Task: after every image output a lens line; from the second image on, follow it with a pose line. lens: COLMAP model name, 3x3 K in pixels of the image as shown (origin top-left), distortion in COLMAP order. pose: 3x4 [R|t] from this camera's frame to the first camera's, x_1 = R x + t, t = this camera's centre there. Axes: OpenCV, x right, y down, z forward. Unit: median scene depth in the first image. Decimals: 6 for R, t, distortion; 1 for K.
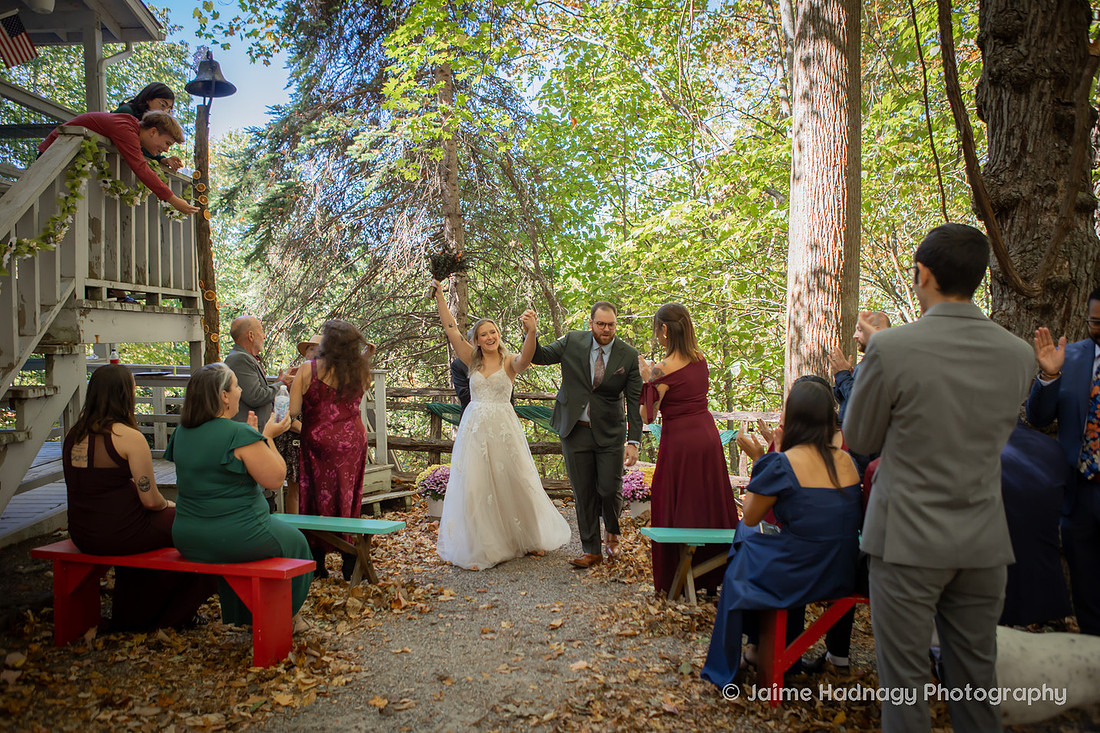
lens RADIAL K [[863.1, 0, 551.5], [0, 863.1, 362.9], [0, 0, 1]] dist [-0.090147, 0.080691]
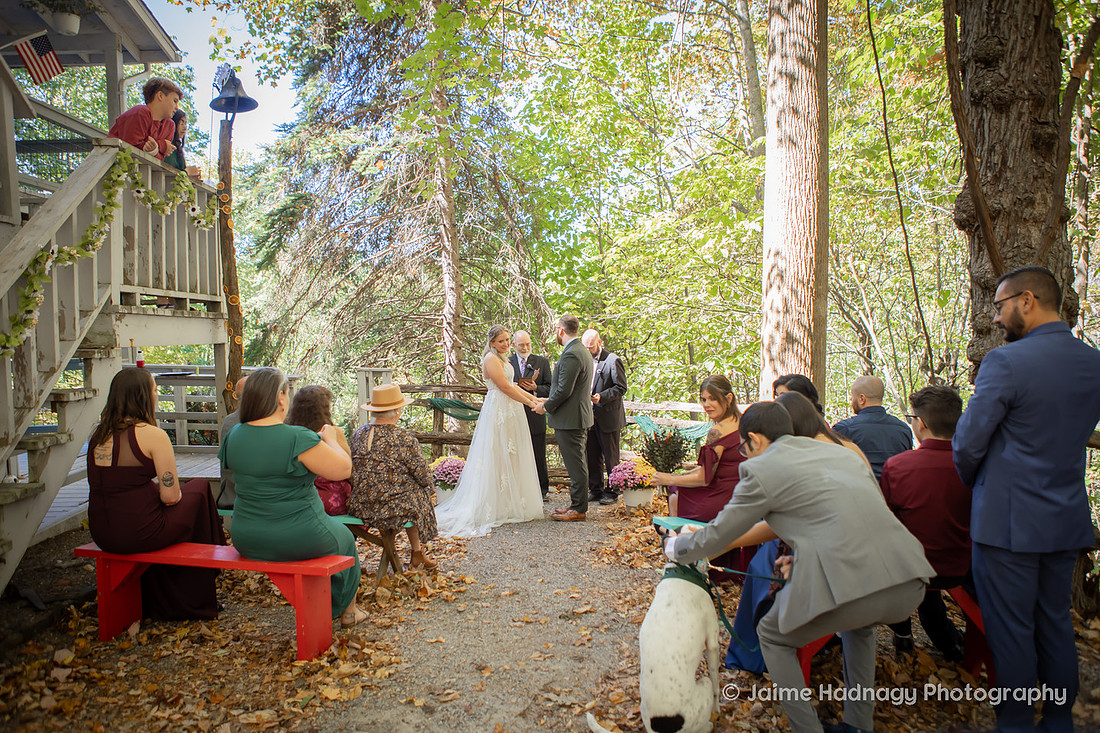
lens RADIAL K [[774.4, 0, 551.3], [0, 774.4, 363.5], [0, 0, 1]] dist [-0.101992, 0.072118]
pose [[0.999228, -0.005761, 0.038853, -0.054329], [0.005486, 0.999959, 0.007180, -0.006188], [-0.038893, -0.006961, 0.999219, 0.048255]]
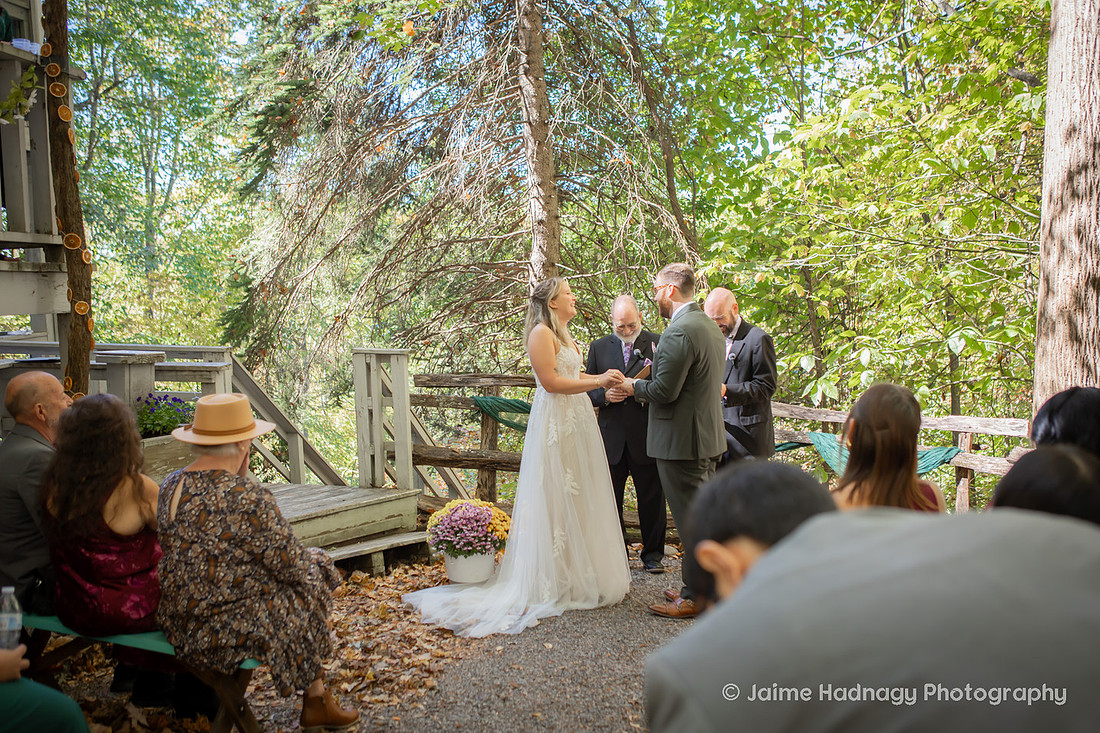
lens RADIAL K [[1055.0, 0, 550.0], [0, 1055.0, 366.5], [0, 0, 1]] dist [-0.087541, 0.087766]
pose [[0.984657, -0.000823, -0.174499, 0.102949], [0.007704, 0.999219, 0.038758, -0.016081], [0.174331, -0.039508, 0.983894, 0.363094]]
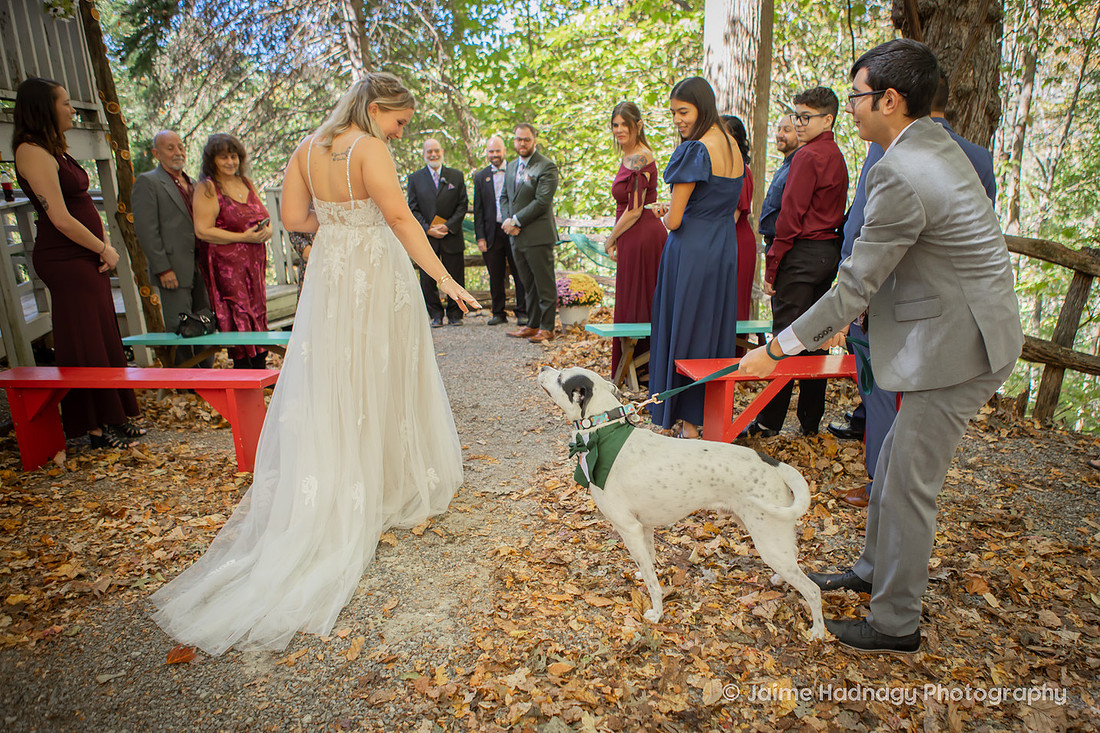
lens RADIAL K [[830.3, 0, 604.6], [0, 830.3, 399.3], [0, 0, 1]] dist [-0.101152, 0.068155]
pose [[0.983146, -0.060995, 0.172348, -0.053693], [0.014887, 0.966283, 0.257052, 0.013596], [-0.182216, -0.250154, 0.950905, -0.012454]]
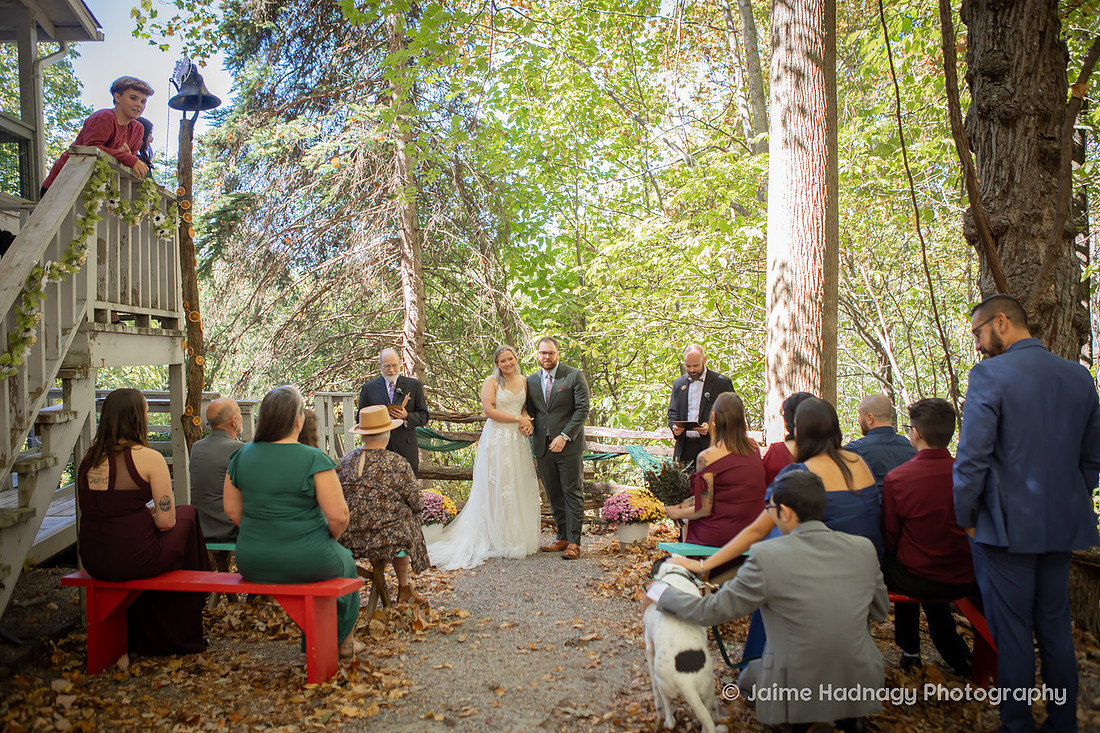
lens RADIAL K [[947.0, 0, 551.3], [0, 947.0, 363.9], [0, 0, 1]] dist [-0.092704, 0.104690]
pose [[0.996401, -0.006969, 0.084481, -0.108732], [0.008775, 0.999740, -0.021026, 0.000294], [-0.084313, 0.021691, 0.996203, -0.107033]]
